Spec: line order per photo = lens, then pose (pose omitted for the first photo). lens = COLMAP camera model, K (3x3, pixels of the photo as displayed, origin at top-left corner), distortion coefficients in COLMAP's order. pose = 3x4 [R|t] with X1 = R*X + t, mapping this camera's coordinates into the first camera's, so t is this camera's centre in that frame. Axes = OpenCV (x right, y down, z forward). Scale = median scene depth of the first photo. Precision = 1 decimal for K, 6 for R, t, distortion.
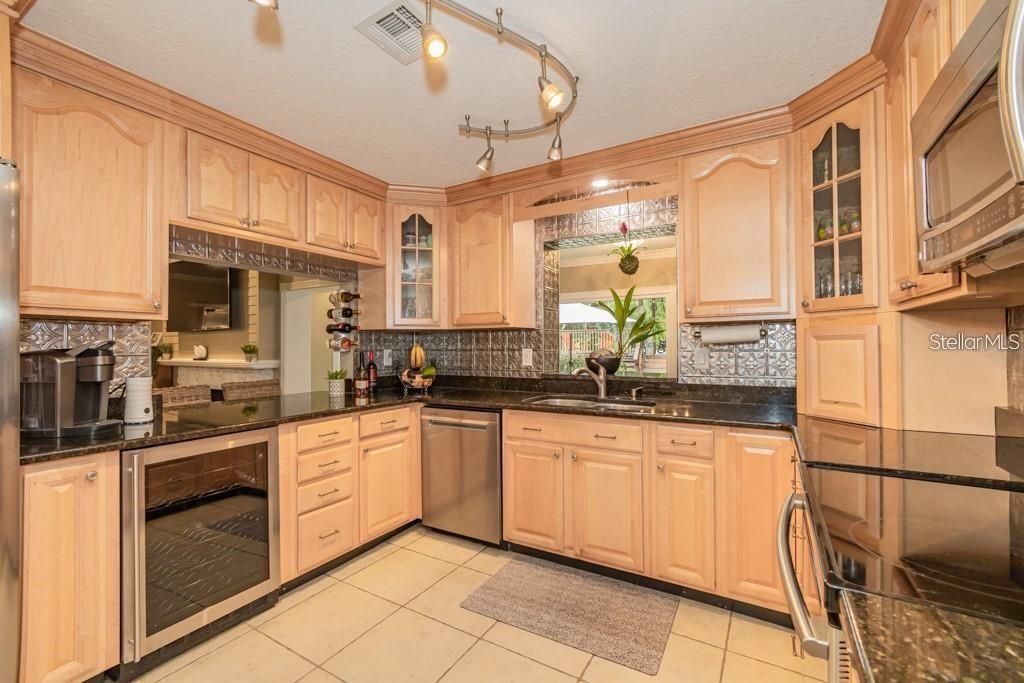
lens RADIAL K [[436.4, 0, 511.5], [0, 436.4, 343.3], [0, 0, 1]] dist [-0.002076, -0.000136]
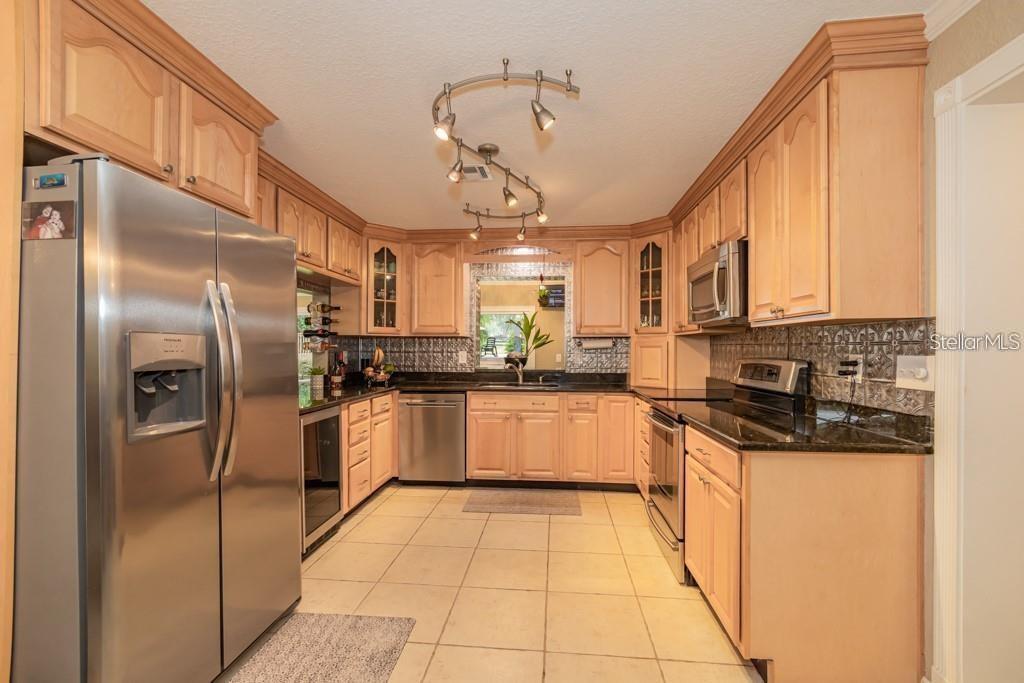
lens RADIAL K [[436.4, 0, 514.5], [0, 436.4, 352.3], [0, 0, 1]] dist [-0.002076, -0.000136]
pose [[0.901637, 0.006477, 0.432445, -0.527237], [-0.012058, 0.999876, 0.010165, -0.000578], [-0.432325, -0.014380, 0.901603, -0.422519]]
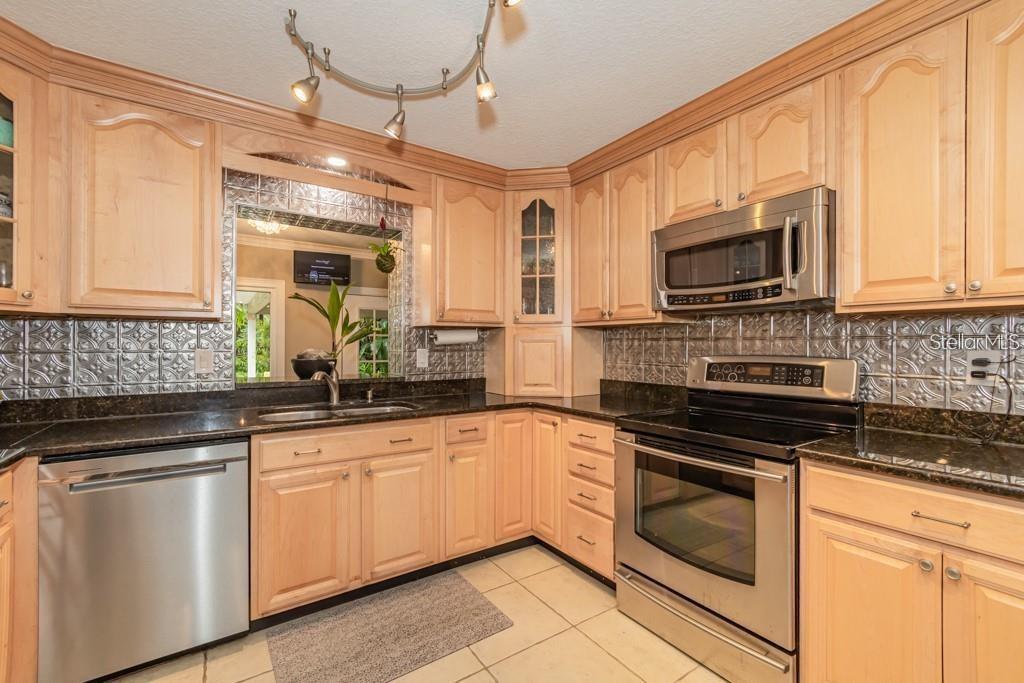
lens RADIAL K [[436.4, 0, 513.2], [0, 436.4, 346.7], [0, 0, 1]] dist [-0.002076, -0.000136]
pose [[0.423130, 0.004923, 0.906055, -0.483814], [-0.010493, 0.999945, -0.000533, 0.004657], [-0.906008, -0.009281, 0.423159, 0.325744]]
